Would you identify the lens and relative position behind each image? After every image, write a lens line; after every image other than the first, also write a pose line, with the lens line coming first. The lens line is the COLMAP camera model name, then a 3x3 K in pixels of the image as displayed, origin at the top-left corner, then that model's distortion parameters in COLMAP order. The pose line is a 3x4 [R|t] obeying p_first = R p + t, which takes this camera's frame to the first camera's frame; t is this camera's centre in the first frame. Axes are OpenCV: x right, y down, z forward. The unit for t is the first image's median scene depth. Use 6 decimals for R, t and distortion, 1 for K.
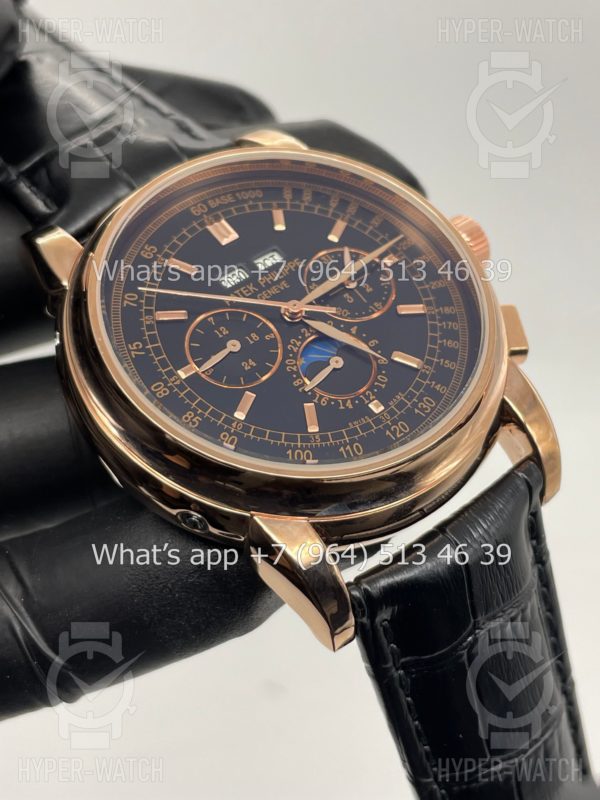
lens RADIAL K [[1238.3, 0, 300.0], [0, 1238.3, 400.0], [0, 0, 1]] dist [0.215201, 0.006280]
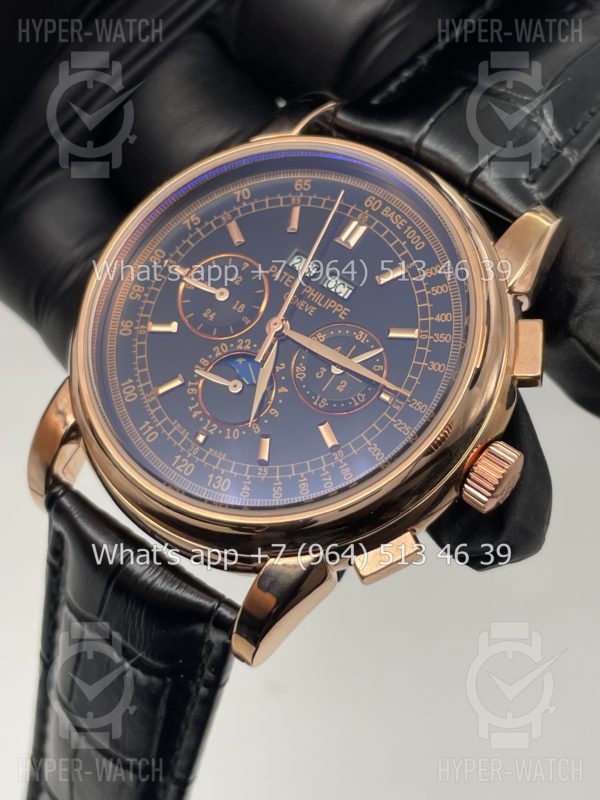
lens RADIAL K [[1238.3, 0, 300.0], [0, 1238.3, 400.0], [0, 0, 1]] dist [0.215201, 0.006280]
pose [[0.216669, 0.828563, -0.516273, 0.563146], [-0.648072, 0.517577, 0.558673, -0.613490], [0.730107, 0.213535, 0.649112, 0.396559]]
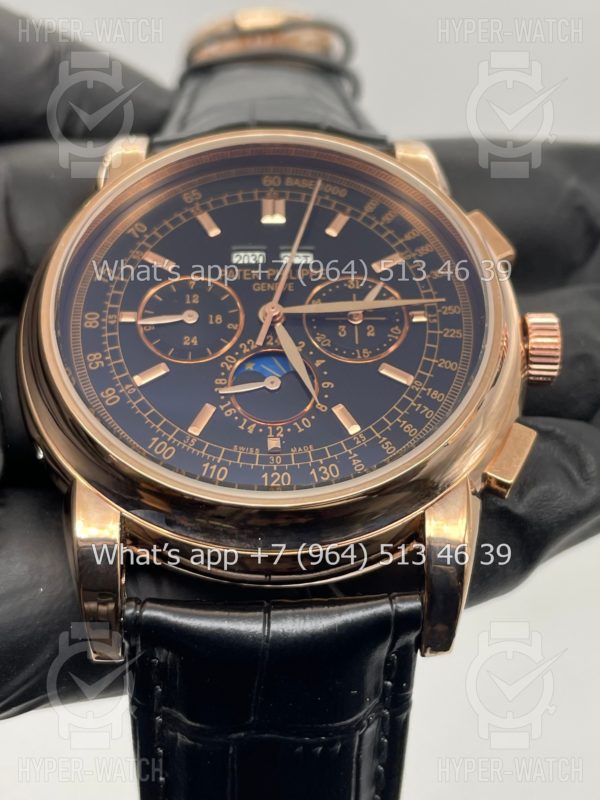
lens RADIAL K [[1238.3, 0, 300.0], [0, 1238.3, 400.0], [0, 0, 1]] dist [0.215201, 0.006280]
pose [[0.790009, 0.446583, -0.420059, 0.423230], [-0.456791, 0.885734, 0.082569, -0.101762], [0.408934, 0.126649, 0.903733, 0.209812]]
